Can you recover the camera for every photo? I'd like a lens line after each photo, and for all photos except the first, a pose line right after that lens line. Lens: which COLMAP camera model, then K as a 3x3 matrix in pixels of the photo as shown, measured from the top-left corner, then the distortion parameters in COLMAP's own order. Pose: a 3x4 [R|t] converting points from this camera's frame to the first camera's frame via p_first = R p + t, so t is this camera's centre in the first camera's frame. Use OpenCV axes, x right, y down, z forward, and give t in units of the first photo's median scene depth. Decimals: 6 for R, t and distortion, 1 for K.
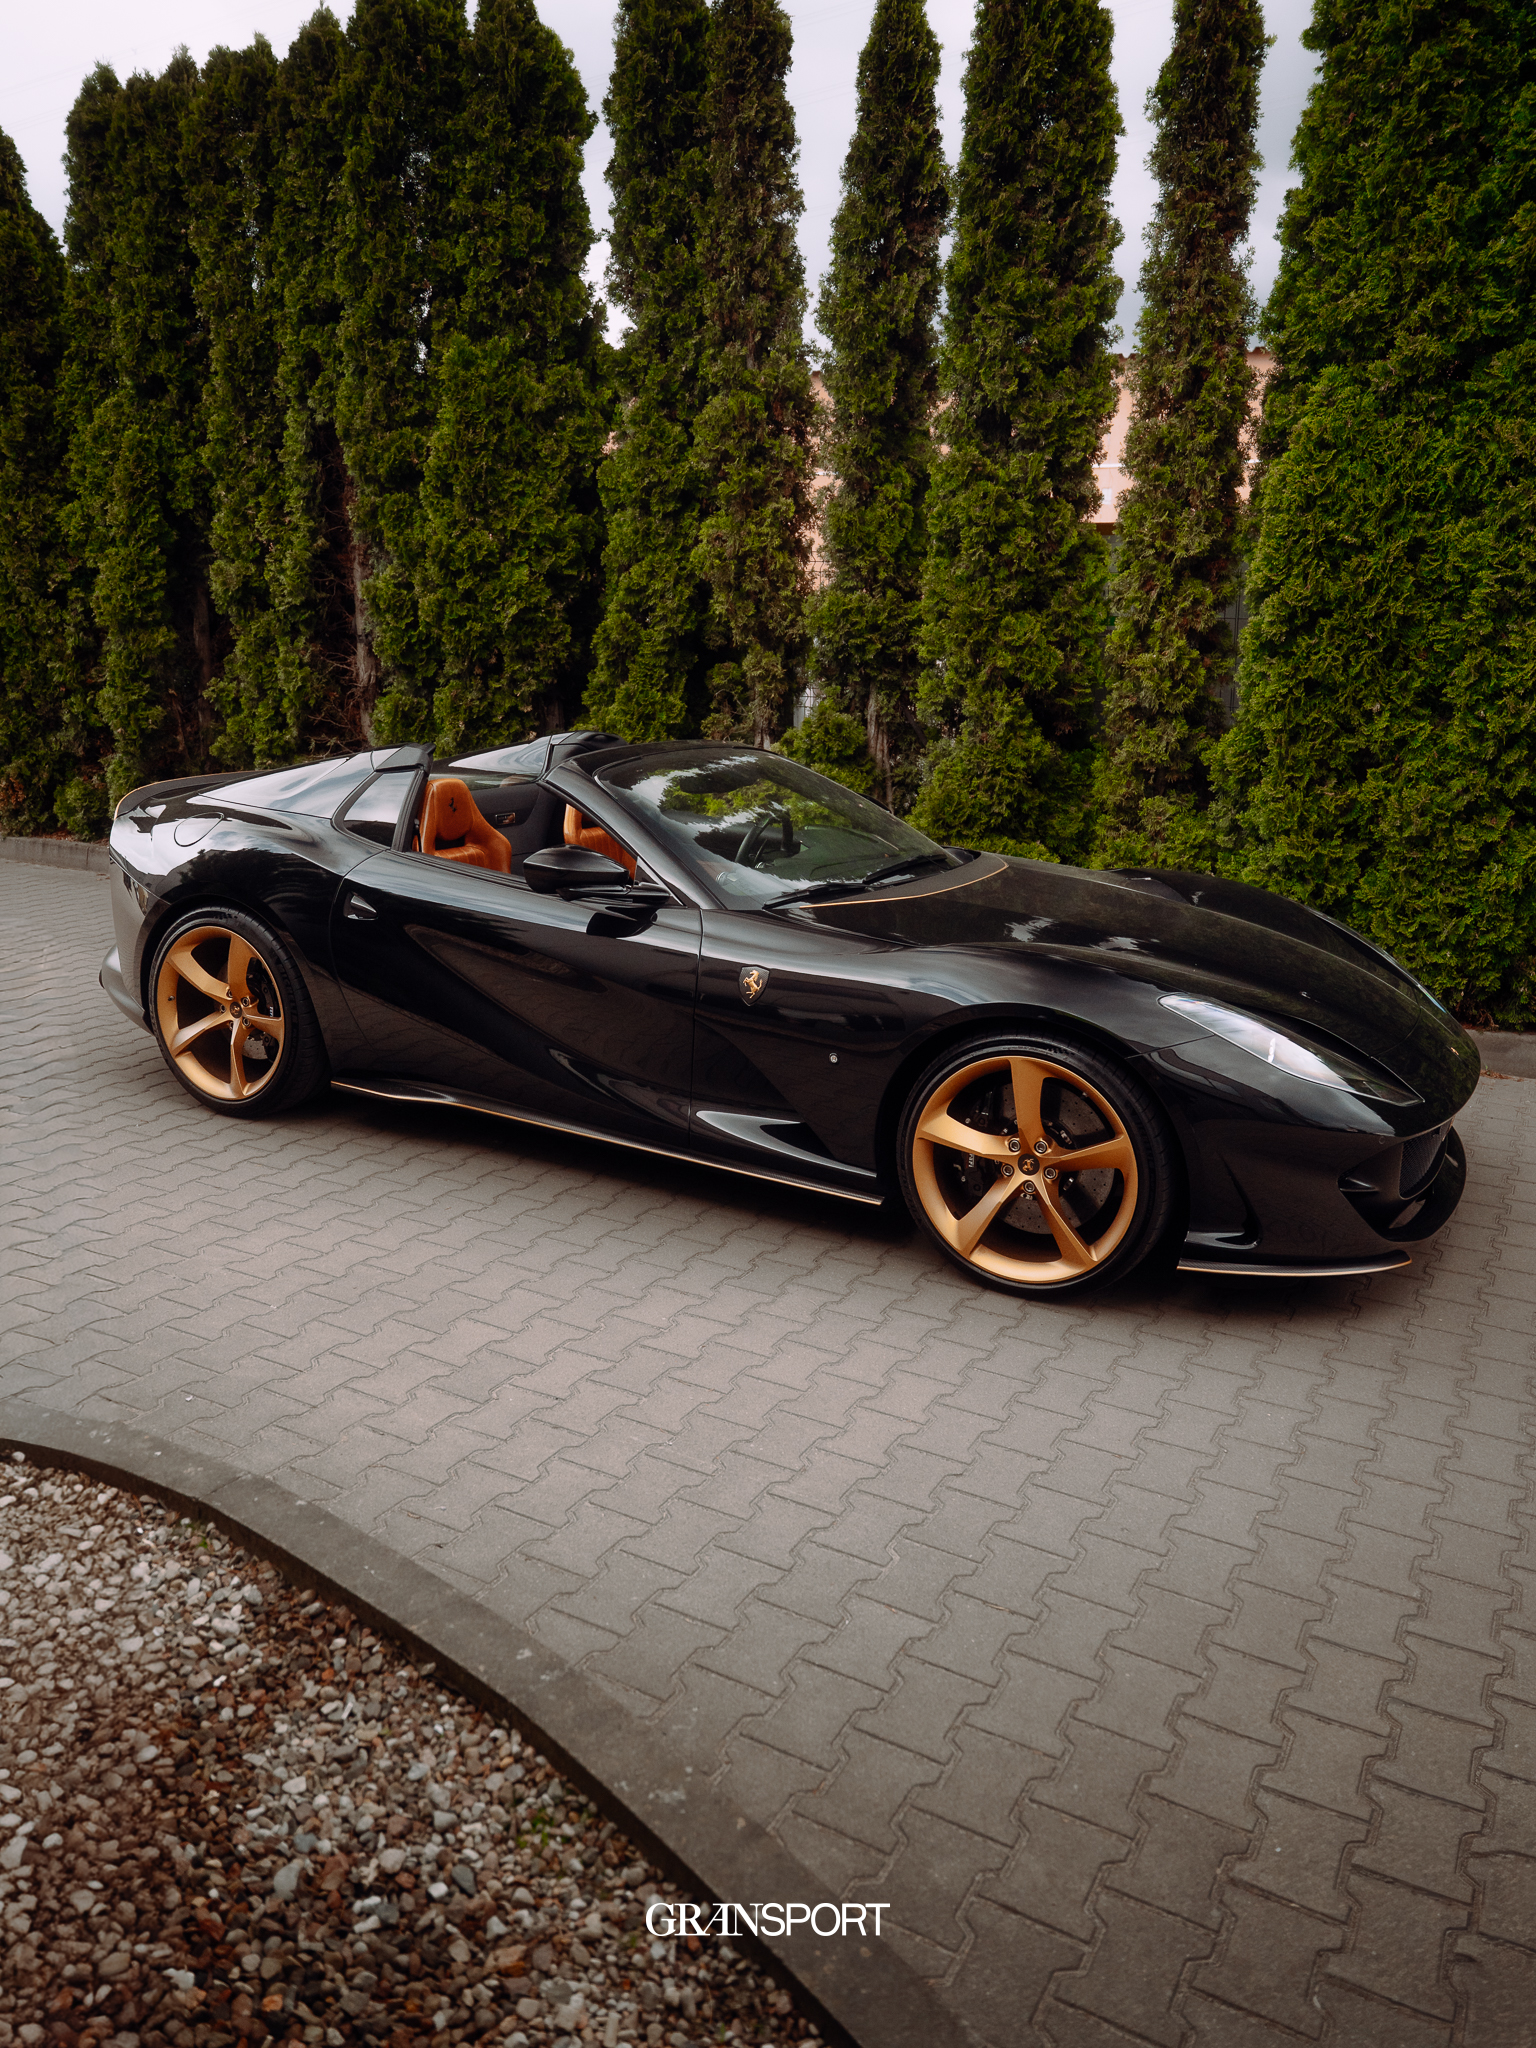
lens RADIAL K [[1436.9, 0, 749.3], [0, 1436.9, 966.5], [0, 0, 1]] dist [-0.004199, -0.009297]
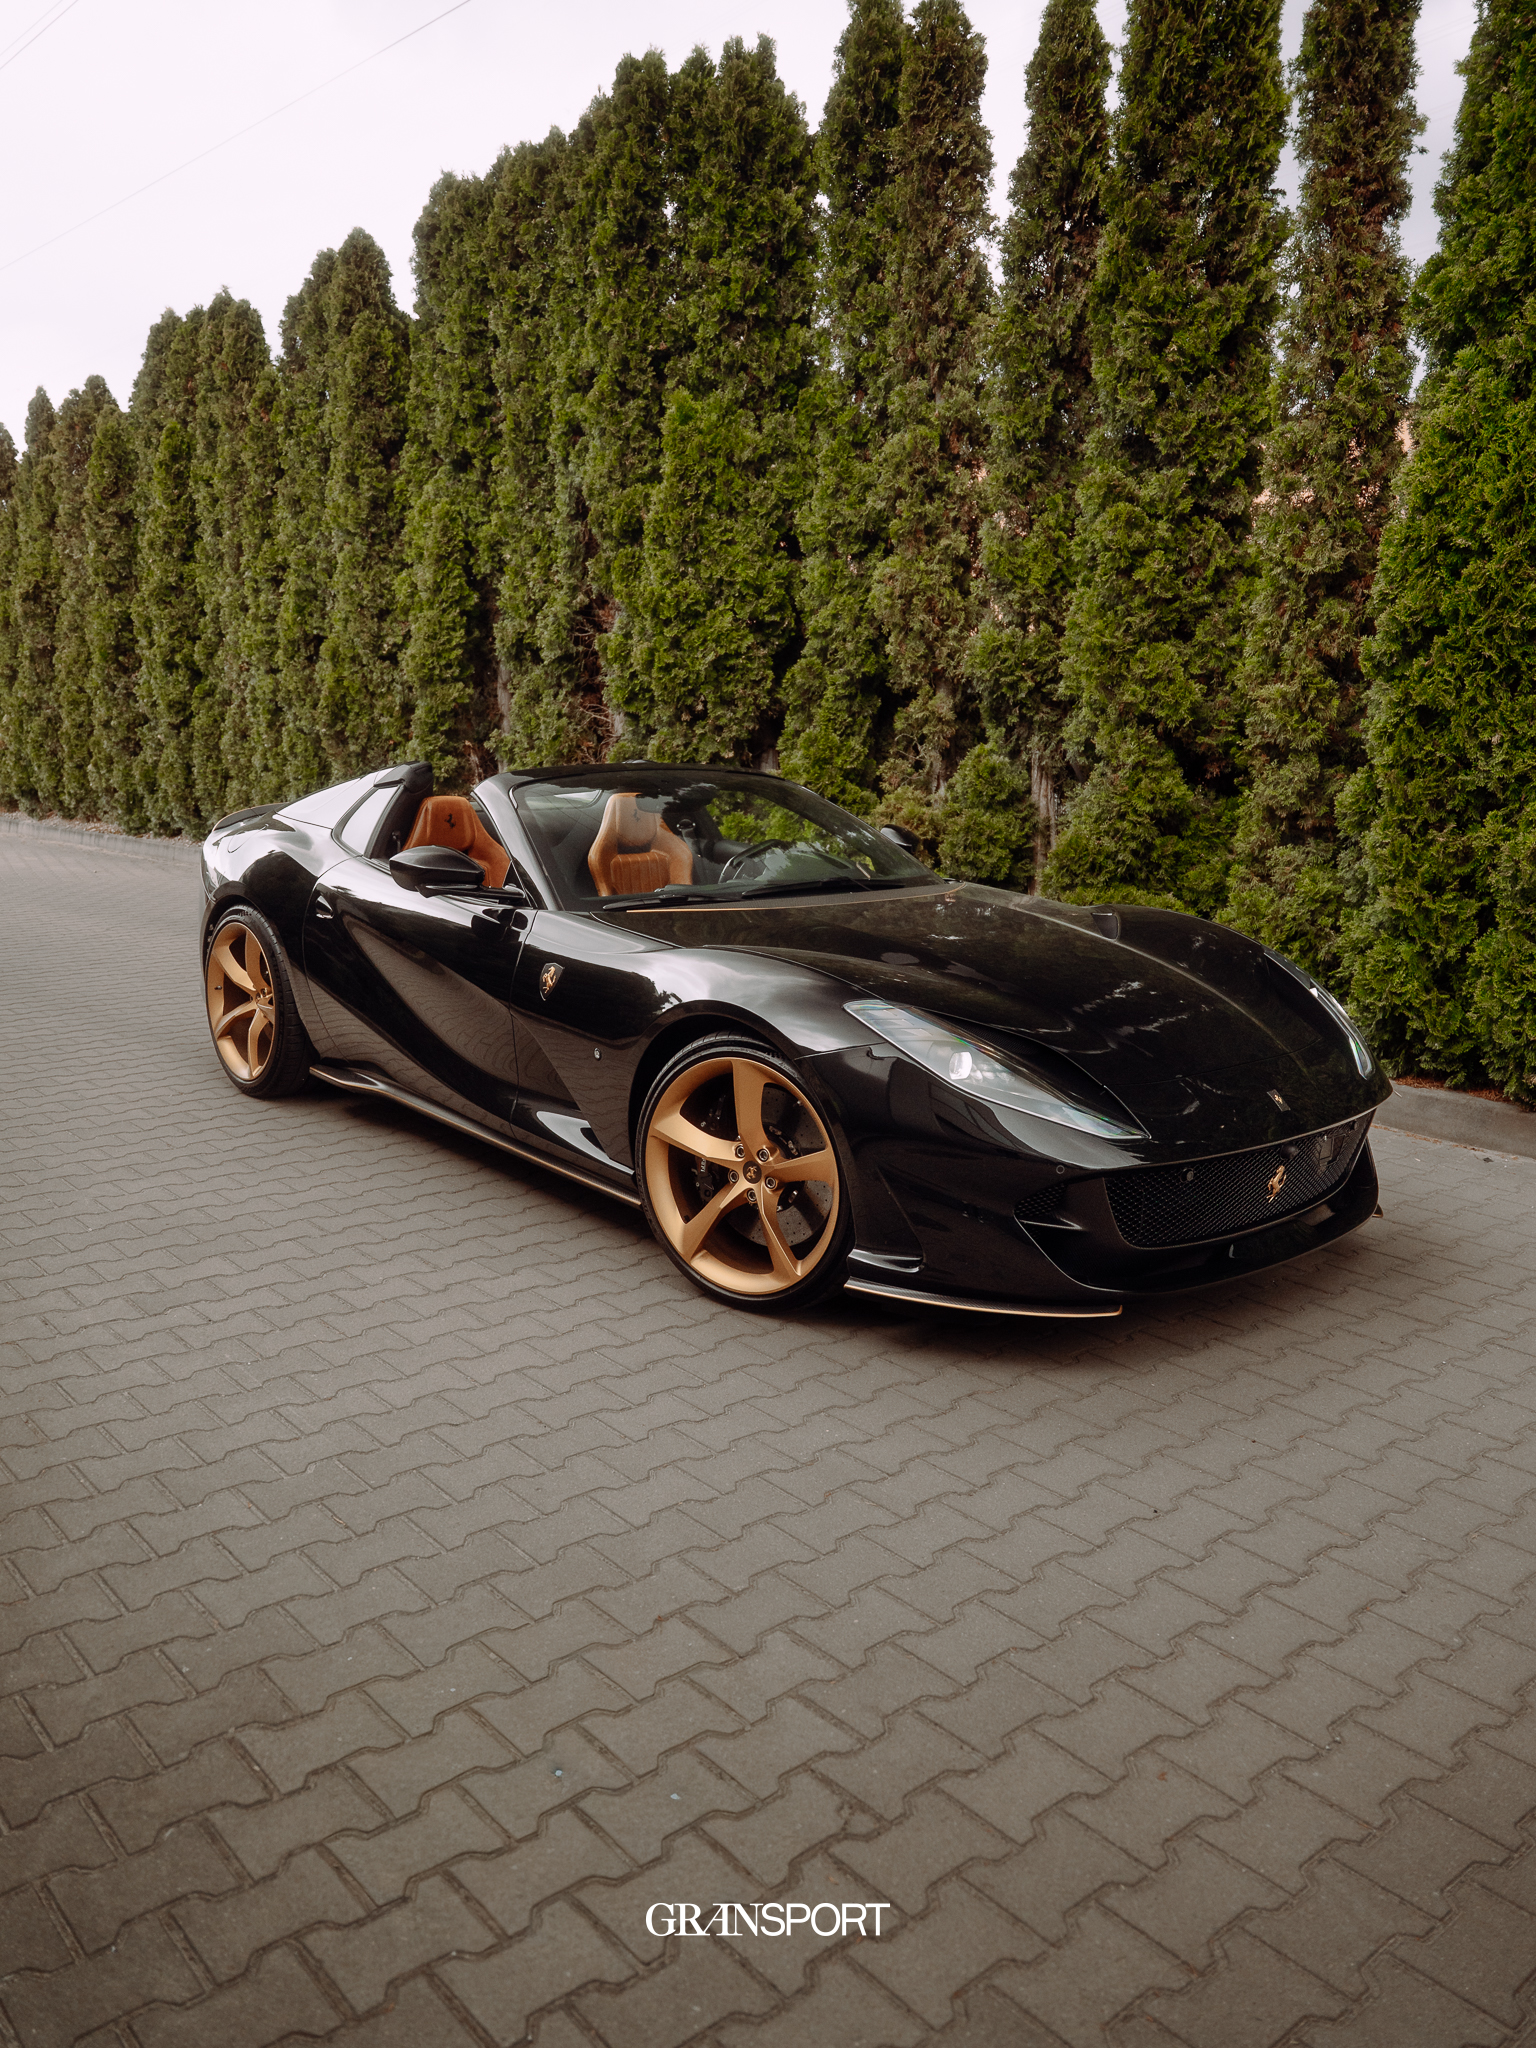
lens RADIAL K [[1510.9, 0, 771.1], [0, 1510.9, 1030.5], [0, 0, 1]] dist [-0.011693, -0.010539]
pose [[0.944484, 0.062796, -0.322499, 0.277018], [-0.069806, 0.997508, -0.010207, 0.027091], [0.321055, 0.032152, 0.946515, 0.016891]]
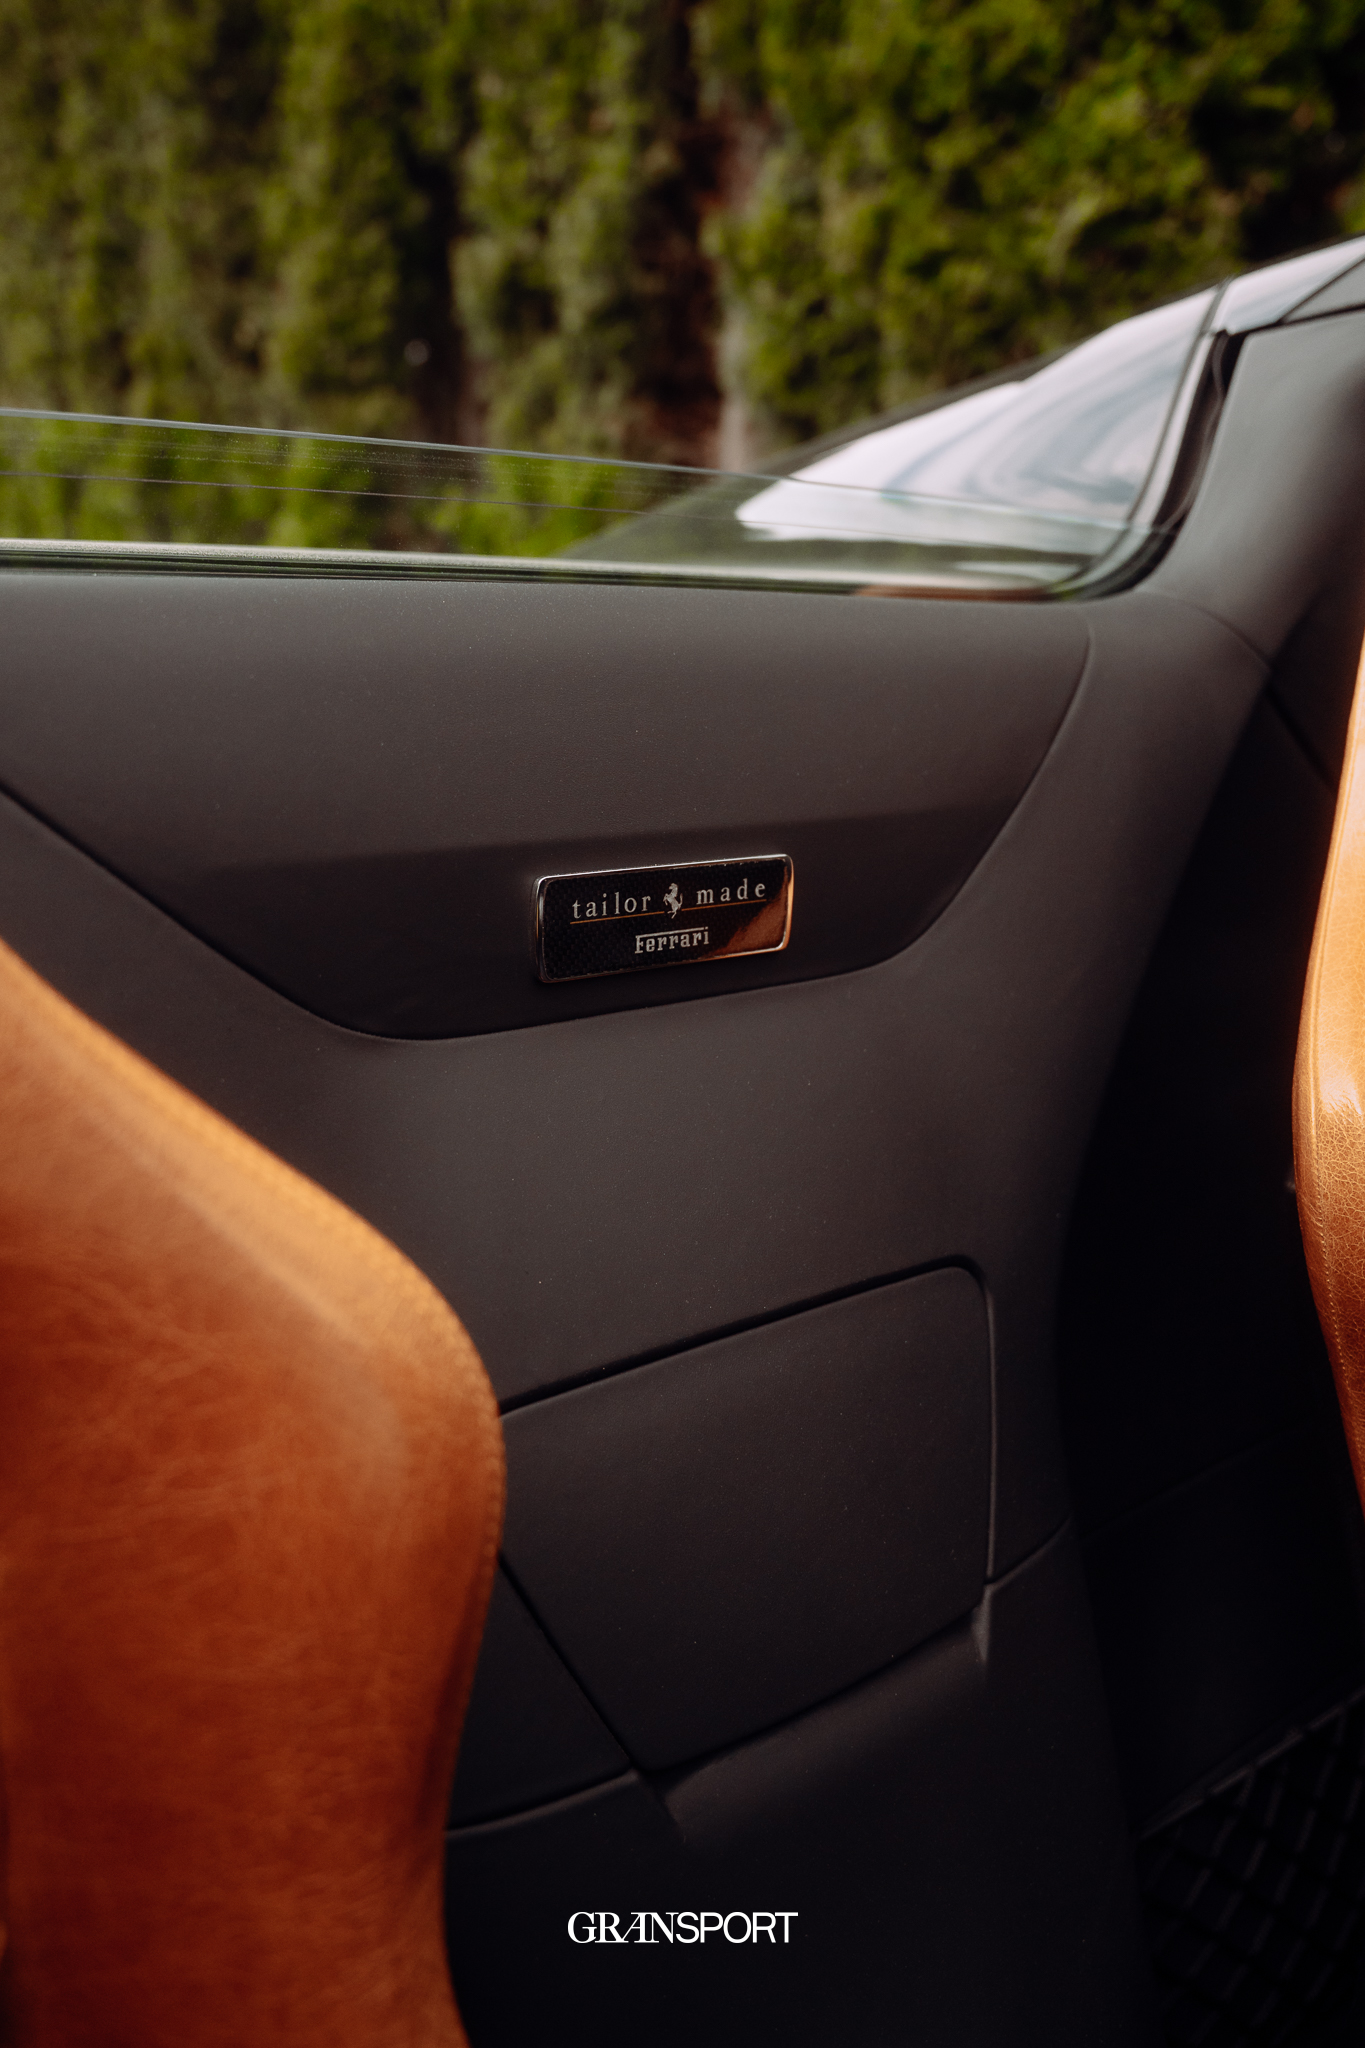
lens RADIAL K [[1704.8, 0, 673.4], [0, 1704.8, 1012.3], [0, 0, 1]] dist [-0.020073, -0.001652]
pose [[0.920207, 0.103988, -0.377367, -0.097346], [-0.093035, 0.994544, 0.047193, -0.082749], [0.380216, -0.008319, 0.924860, 0.696666]]
